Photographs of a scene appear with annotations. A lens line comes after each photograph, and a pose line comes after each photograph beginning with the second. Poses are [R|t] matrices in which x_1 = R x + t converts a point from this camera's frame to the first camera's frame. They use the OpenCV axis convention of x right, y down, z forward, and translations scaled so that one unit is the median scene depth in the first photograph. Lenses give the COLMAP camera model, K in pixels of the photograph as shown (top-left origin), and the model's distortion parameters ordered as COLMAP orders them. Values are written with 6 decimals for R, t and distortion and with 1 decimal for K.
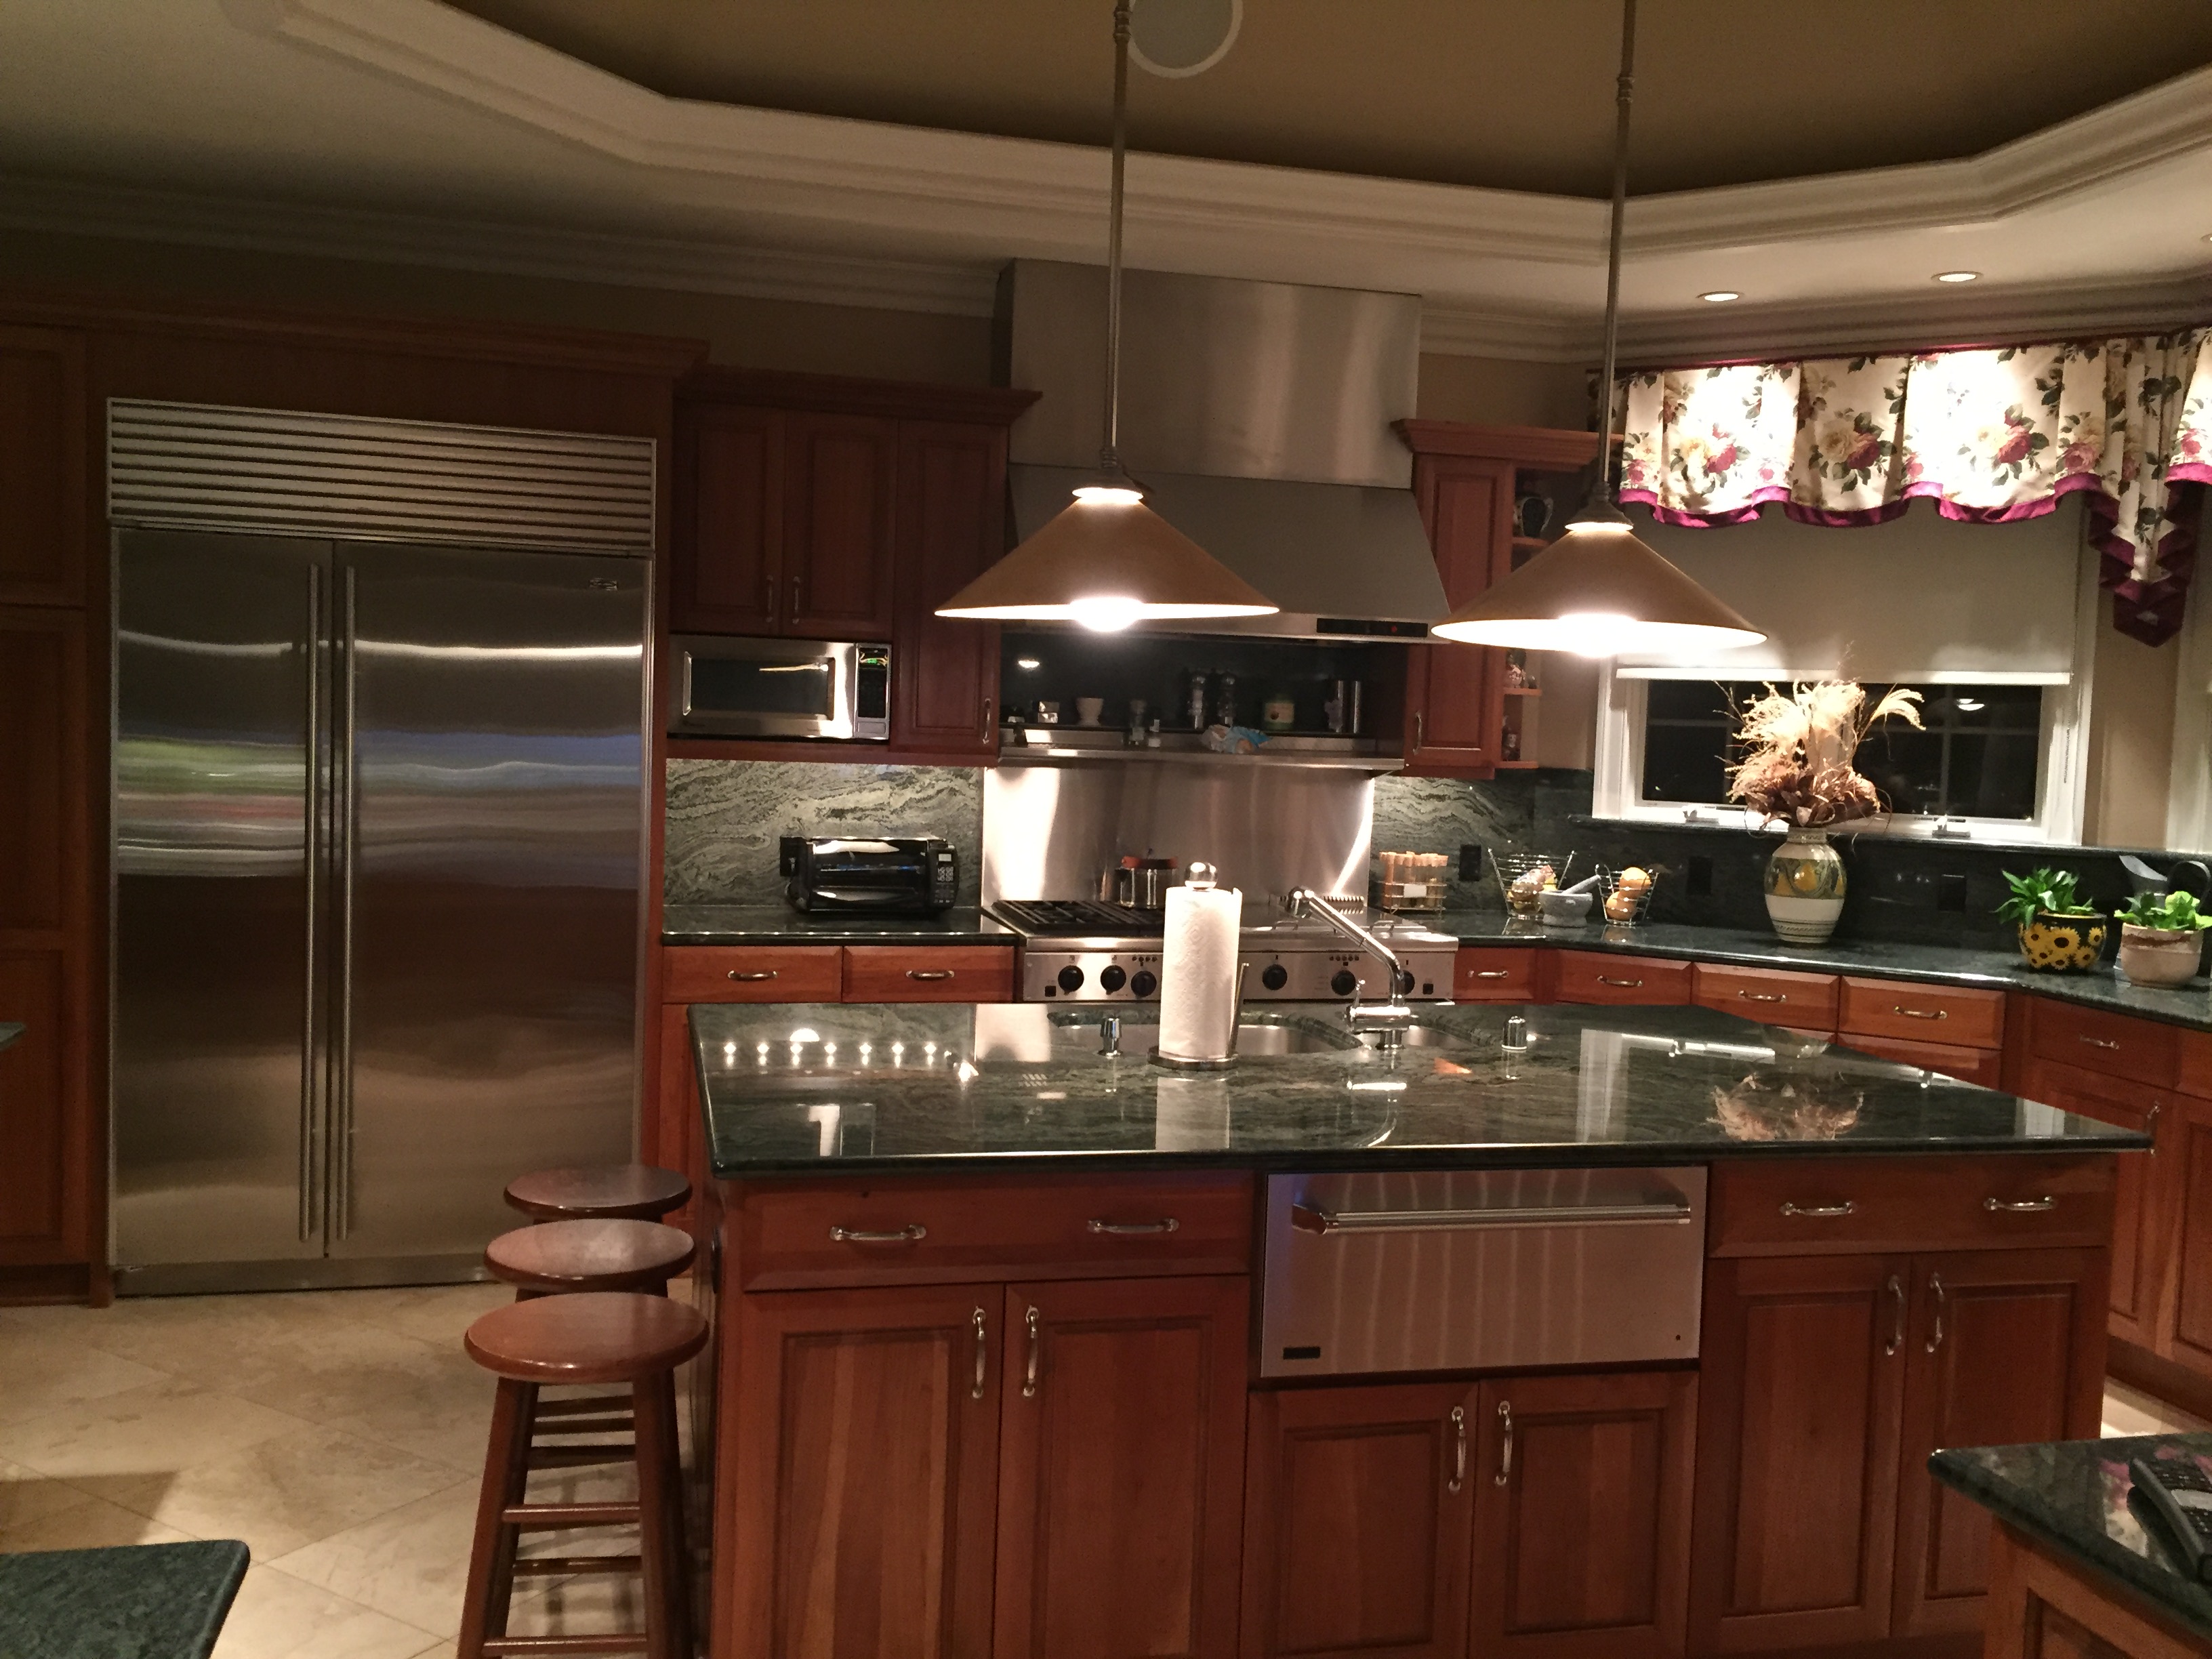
lens RADIAL K [[1891.2, 0, 1106.0], [0, 1891.2, 829.5], [0, 0, 1]] dist [0.089442, -0.122619]
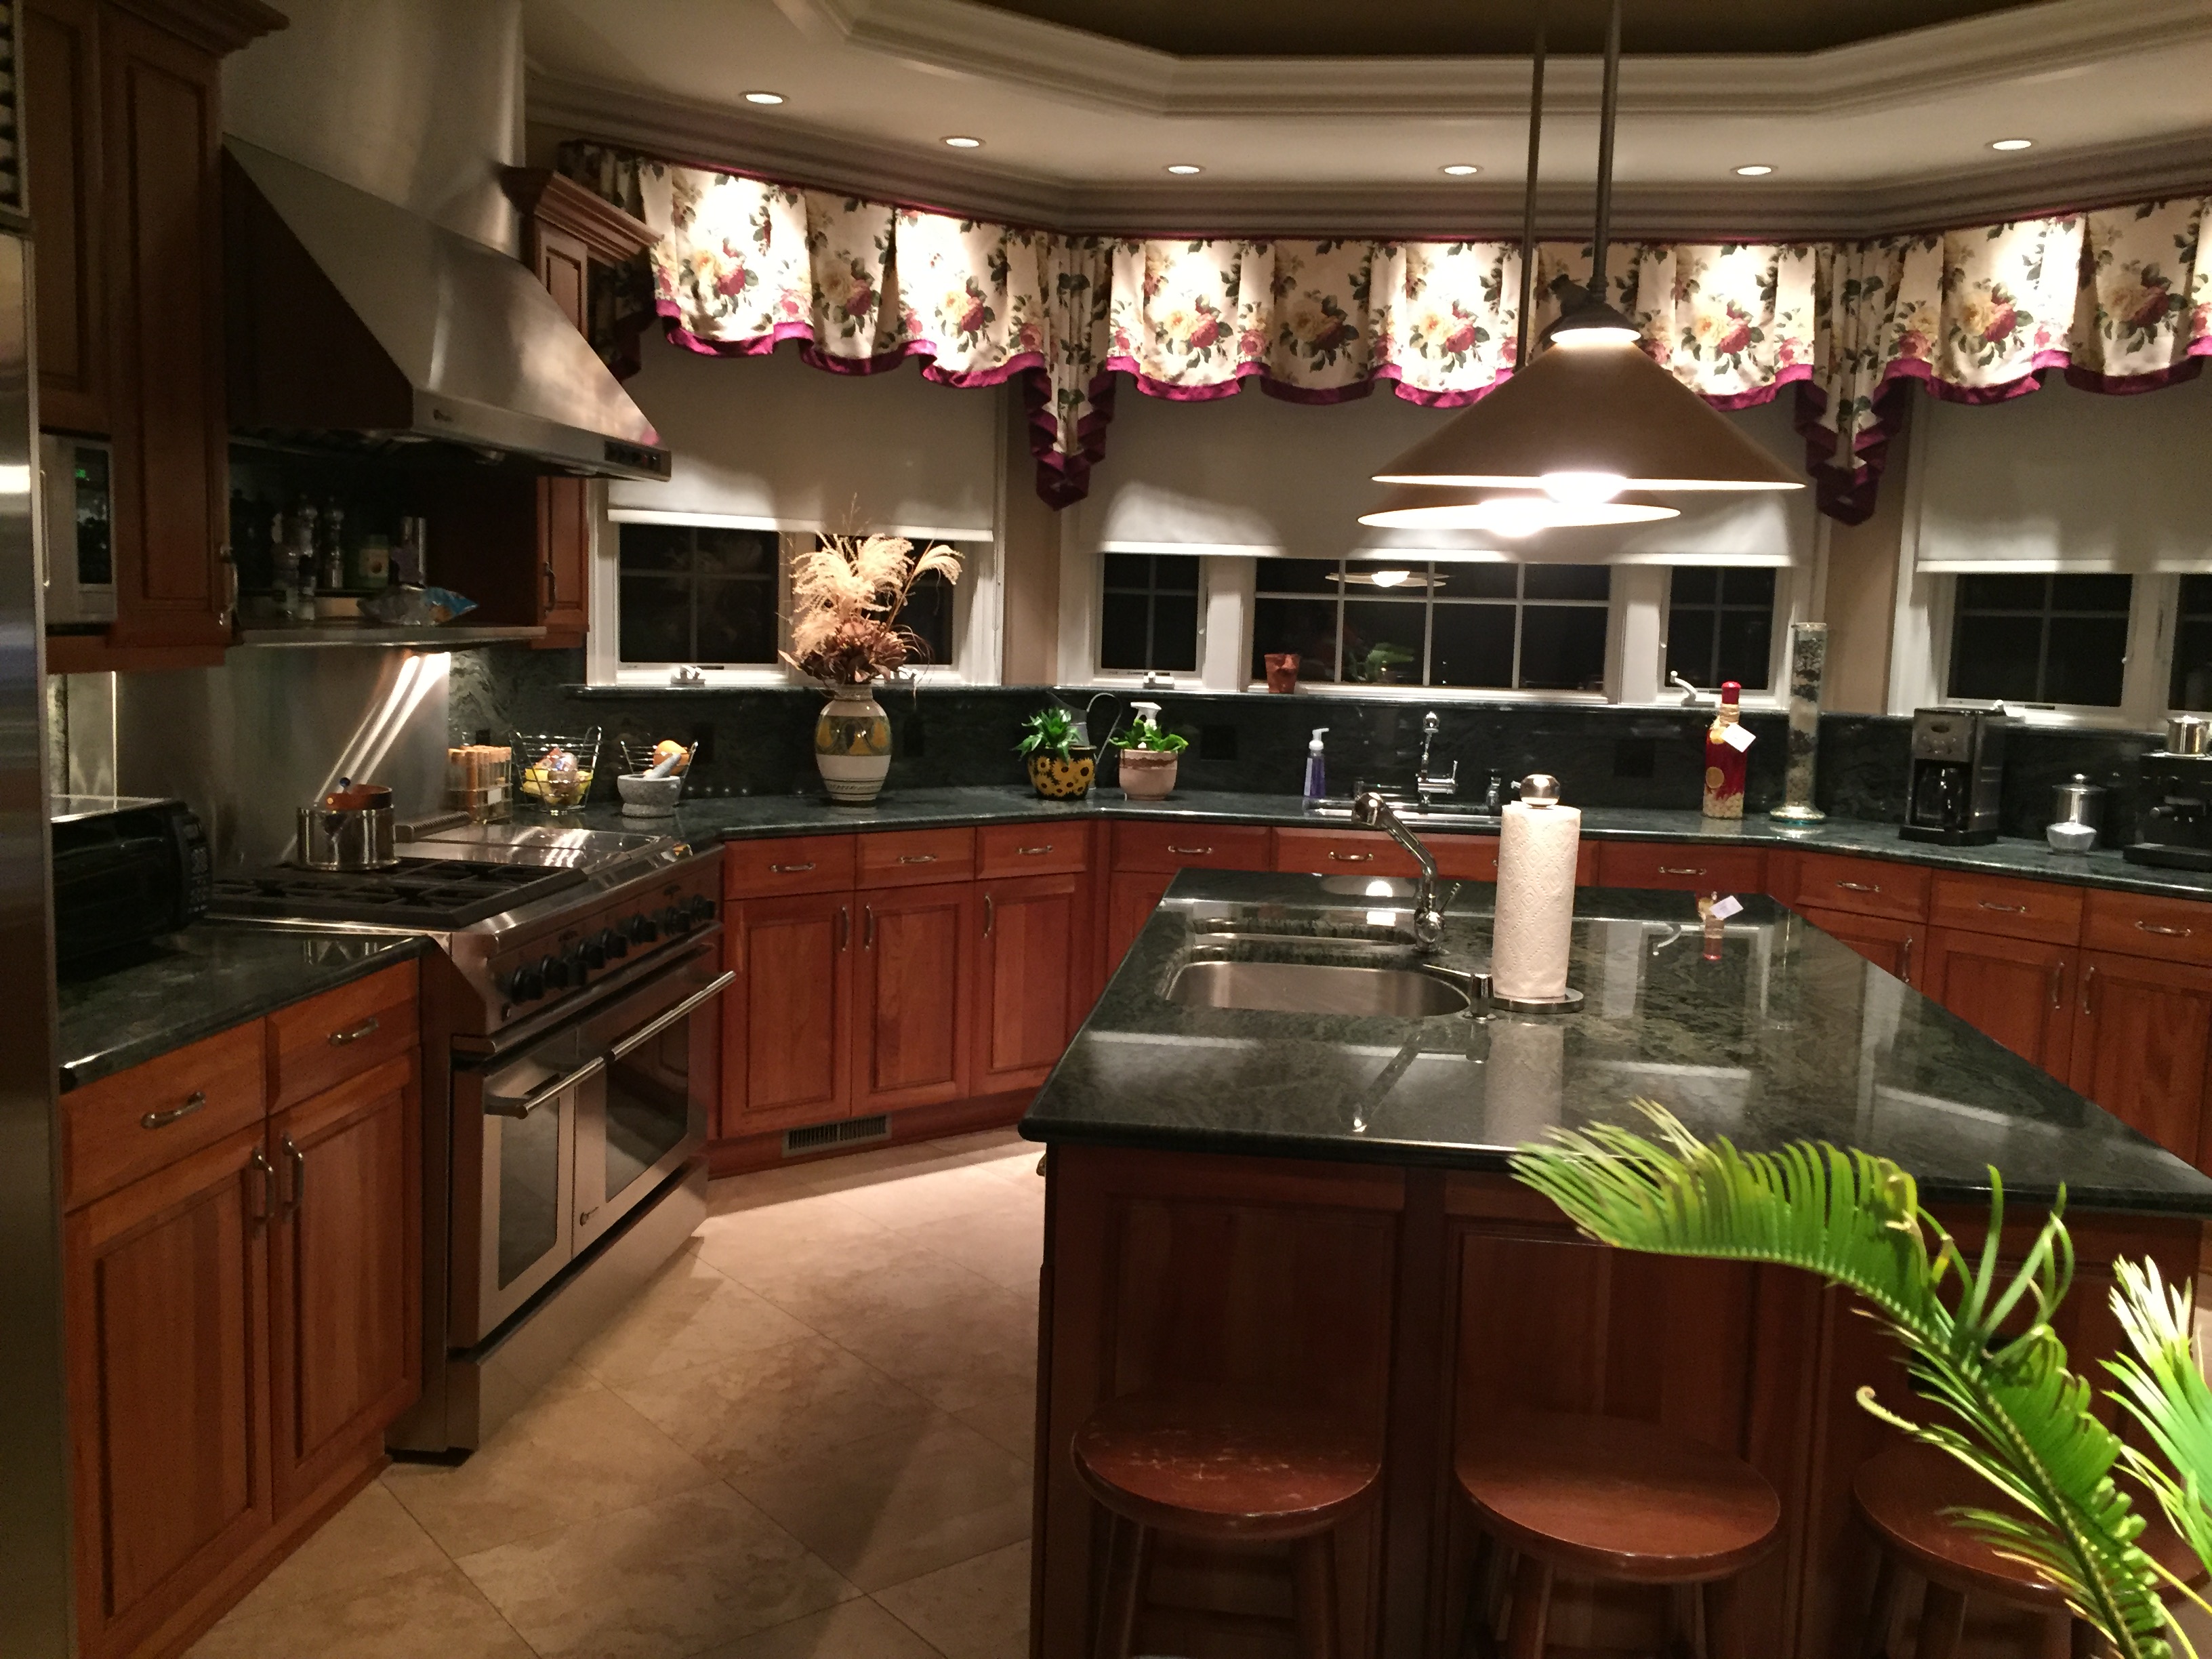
lens RADIAL K [[1891.2, 0, 1106.0], [0, 1891.2, 829.5], [0, 0, 1]] dist [0.089442, -0.122619]
pose [[0.350206, -0.127492, 0.927956, -0.512538], [0.045808, 0.991839, 0.118981, -0.037879], [-0.935552, 0.000840, 0.353188, 0.545477]]
